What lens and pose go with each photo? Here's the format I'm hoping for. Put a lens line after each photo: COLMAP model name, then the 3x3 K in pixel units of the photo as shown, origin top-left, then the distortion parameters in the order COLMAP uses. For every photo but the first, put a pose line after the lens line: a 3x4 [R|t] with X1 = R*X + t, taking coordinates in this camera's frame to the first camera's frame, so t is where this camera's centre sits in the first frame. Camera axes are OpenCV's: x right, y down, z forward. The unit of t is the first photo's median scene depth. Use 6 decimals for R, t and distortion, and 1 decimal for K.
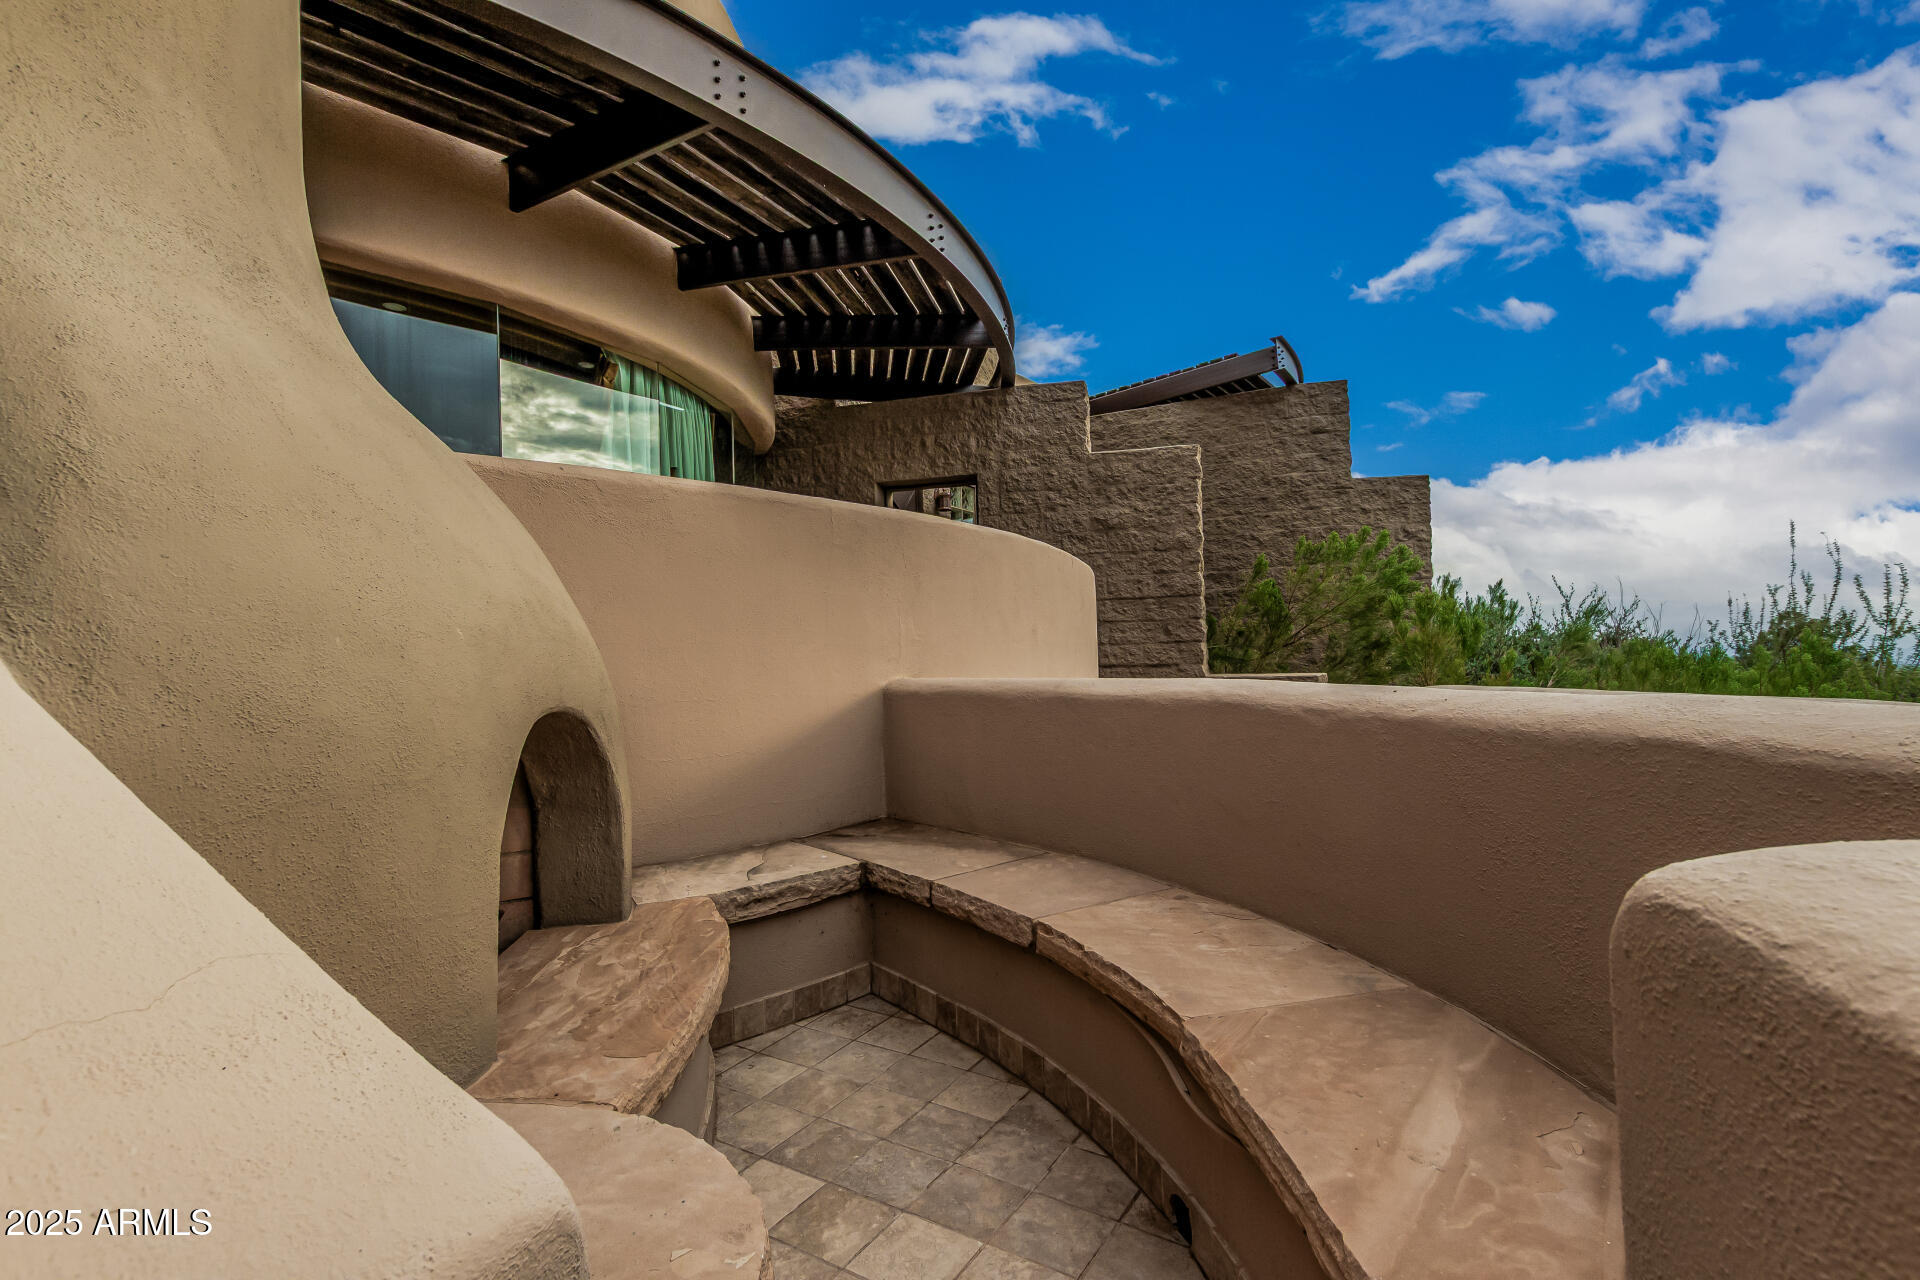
lens RADIAL K [[885.1, 0, 959.8], [0, 885.1, 645.3], [0, 0, 1]] dist [0.000499, 0.000032]
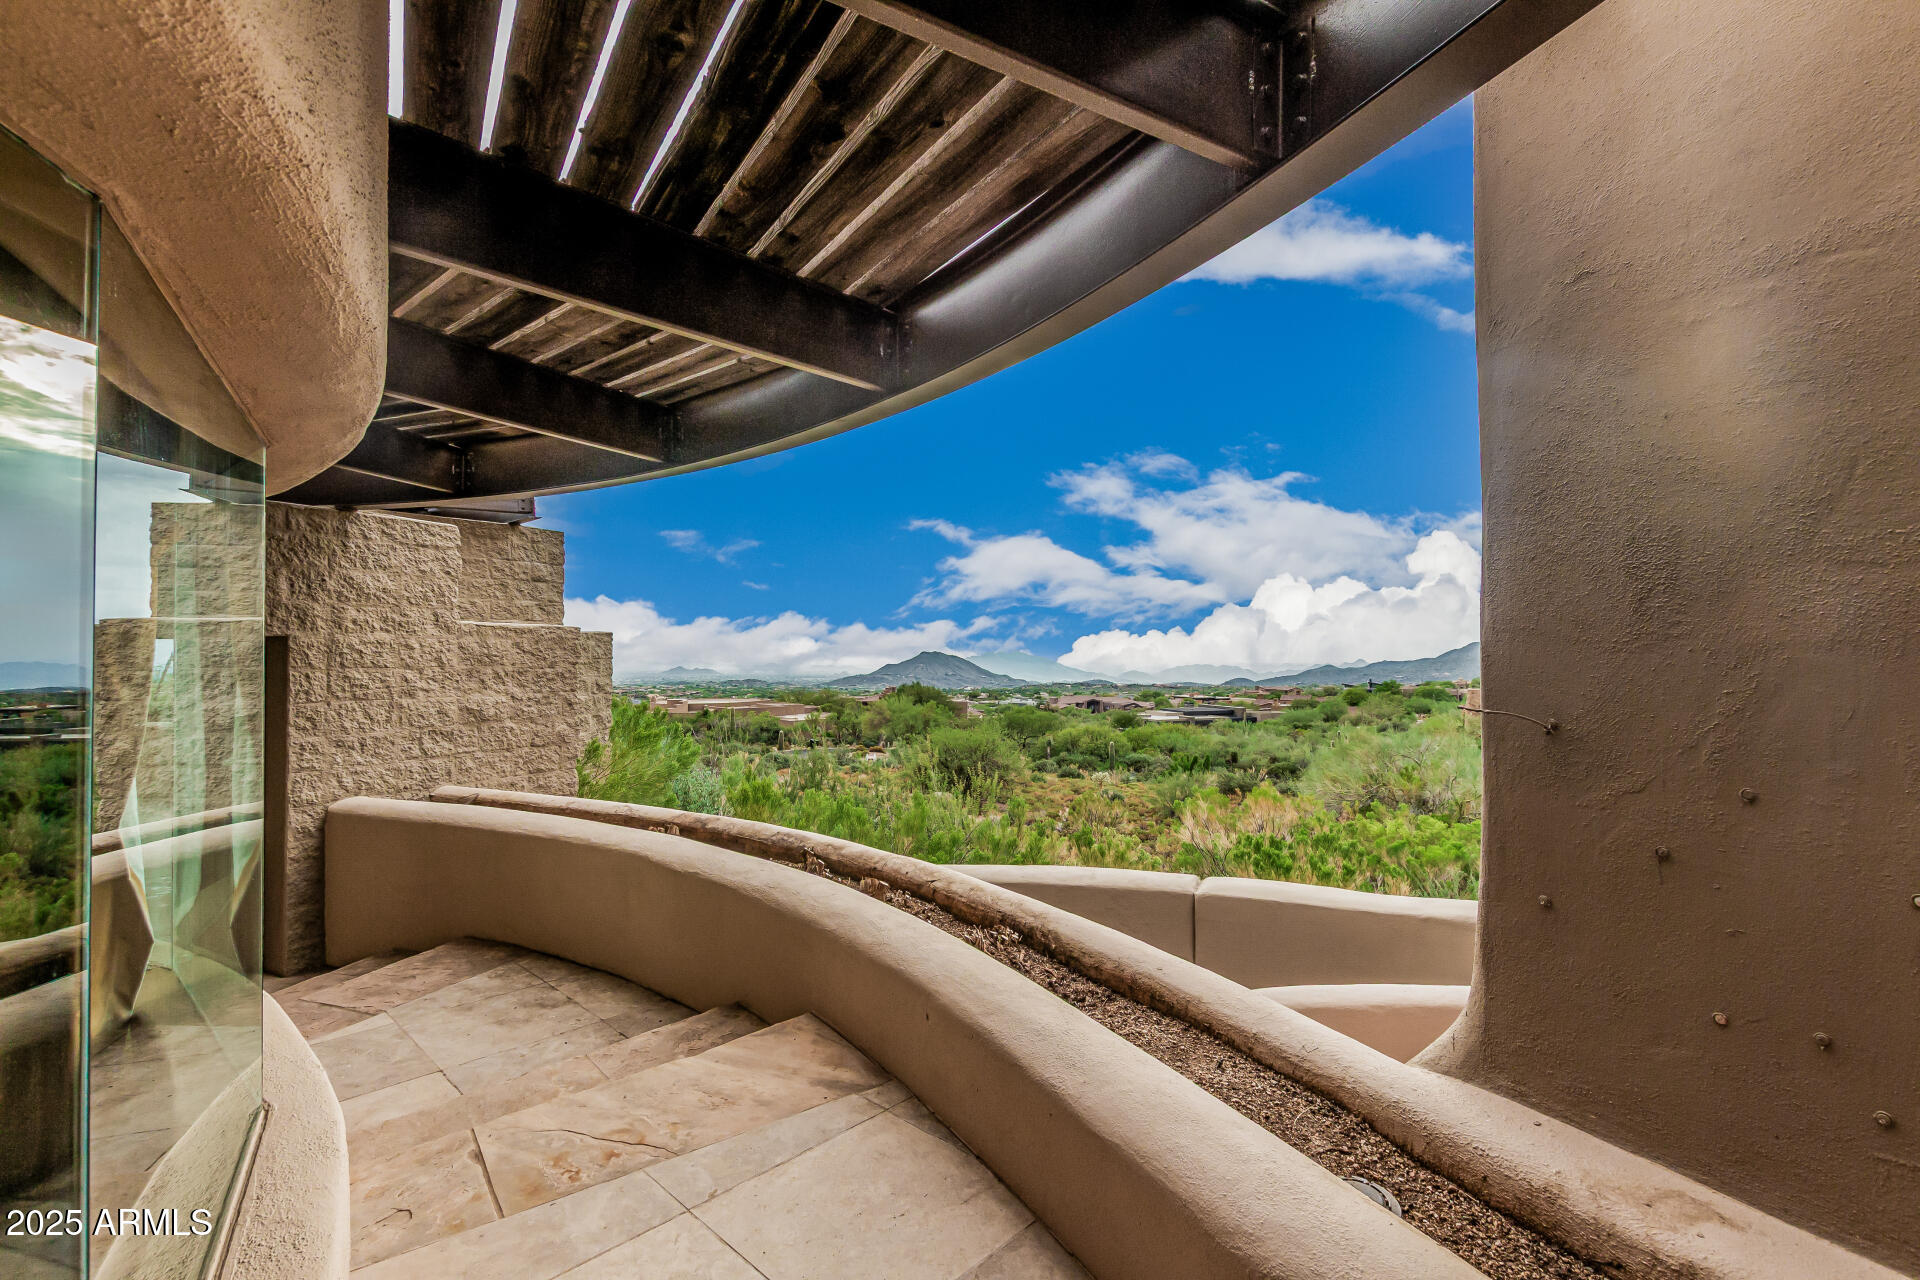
lens RADIAL K [[885.1, 0, 959.5], [0, 885.1, 642.5], [0, 0, 1]] dist [0.000499, 0.000032]
pose [[0.223081, 0.030856, 0.974311, -0.502112], [-0.024124, 0.999368, -0.026126, -0.188826], [-0.974501, -0.017676, 0.223684, 0.403443]]
